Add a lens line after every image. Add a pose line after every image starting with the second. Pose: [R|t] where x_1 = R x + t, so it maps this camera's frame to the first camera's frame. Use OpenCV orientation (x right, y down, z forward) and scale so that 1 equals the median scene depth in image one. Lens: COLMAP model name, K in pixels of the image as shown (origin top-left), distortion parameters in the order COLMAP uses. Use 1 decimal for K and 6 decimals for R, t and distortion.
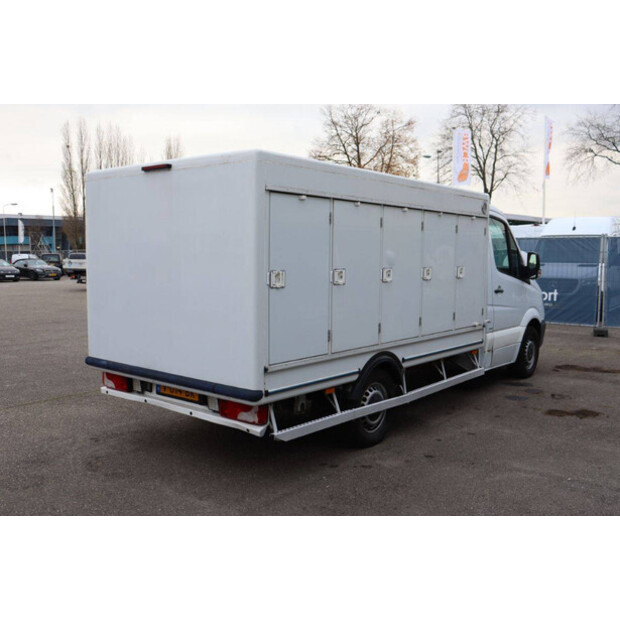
lens RADIAL K [[639.4, 0, 310.0], [0, 639.4, 310.0], [0, 0, 1]] dist [-0.100193, 0.179989]
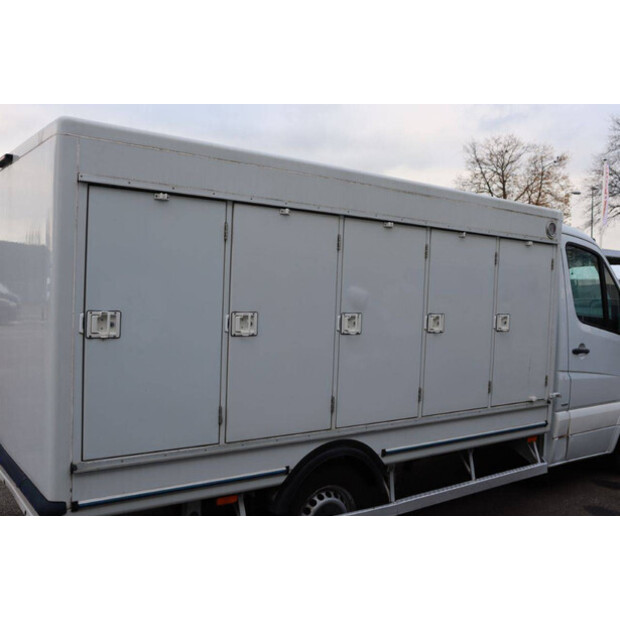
lens RADIAL K [[626.7, 0, 310.0], [0, 626.7, 310.0], [0, 0, 1]] dist [-0.127334, 0.215131]
pose [[0.968914, 0.033665, -0.245096, 0.059000], [-0.048726, 0.997261, -0.055645, -0.007672], [0.242552, 0.065858, 0.967900, 0.092006]]
